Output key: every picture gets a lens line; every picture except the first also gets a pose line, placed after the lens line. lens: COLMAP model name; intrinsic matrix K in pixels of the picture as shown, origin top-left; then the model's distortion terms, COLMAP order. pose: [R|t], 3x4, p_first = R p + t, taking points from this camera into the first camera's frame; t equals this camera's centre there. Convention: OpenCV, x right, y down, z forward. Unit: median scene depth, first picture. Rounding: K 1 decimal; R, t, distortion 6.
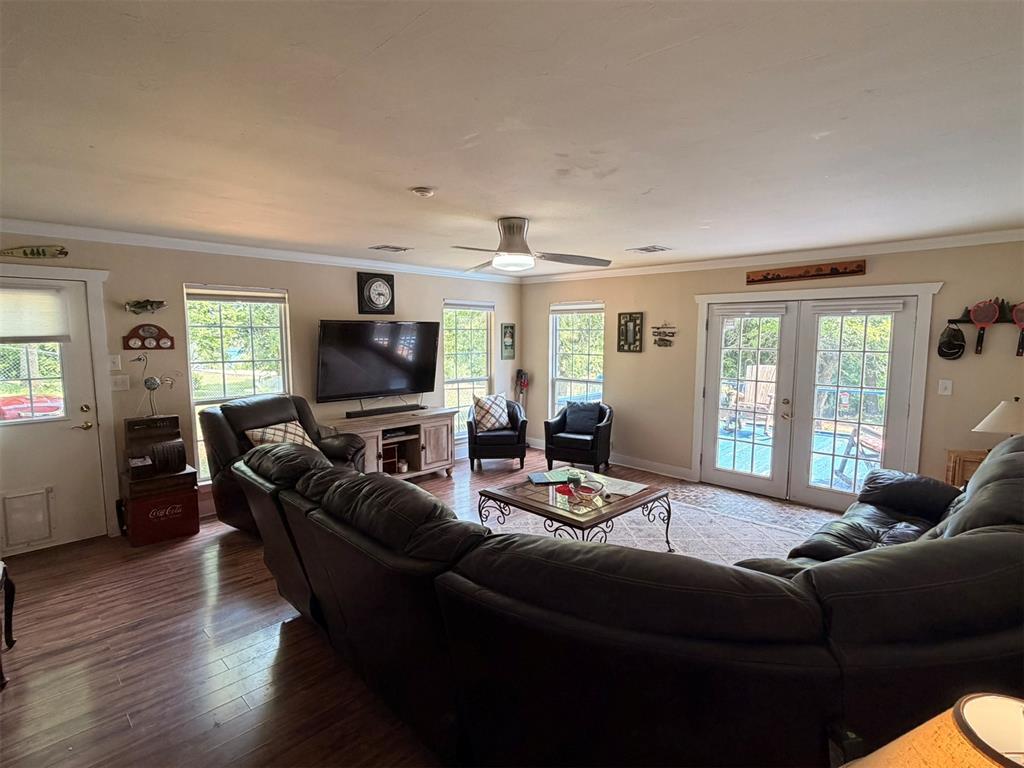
lens RADIAL K [[518.8, 0, 512.0], [0, 518.8, 384.0], [0, 0, 1]] dist [-0.001133, -0.000271]
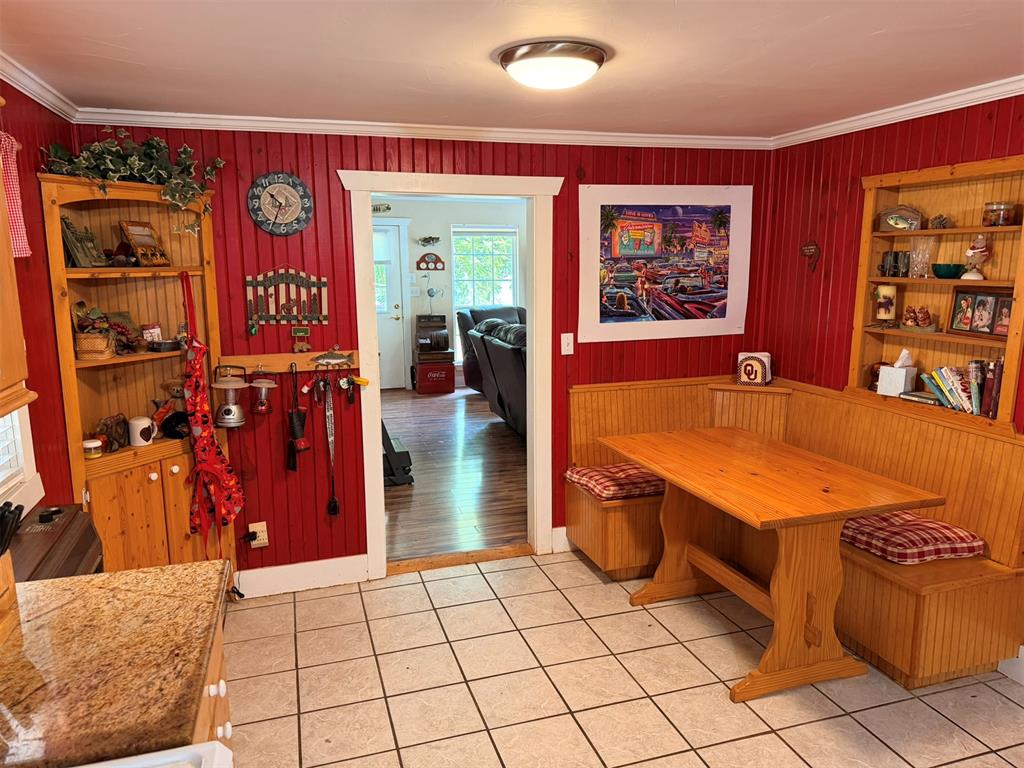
lens RADIAL K [[733.4, 0, 510.3], [0, 733.4, 394.1], [0, 0, 1]] dist [0.173759, -0.216331]
pose [[0.882124, 0.082512, -0.463734, 0.553653], [-0.042740, 0.994497, 0.095649, 0.080108], [0.469074, -0.064554, 0.880797, -0.840804]]
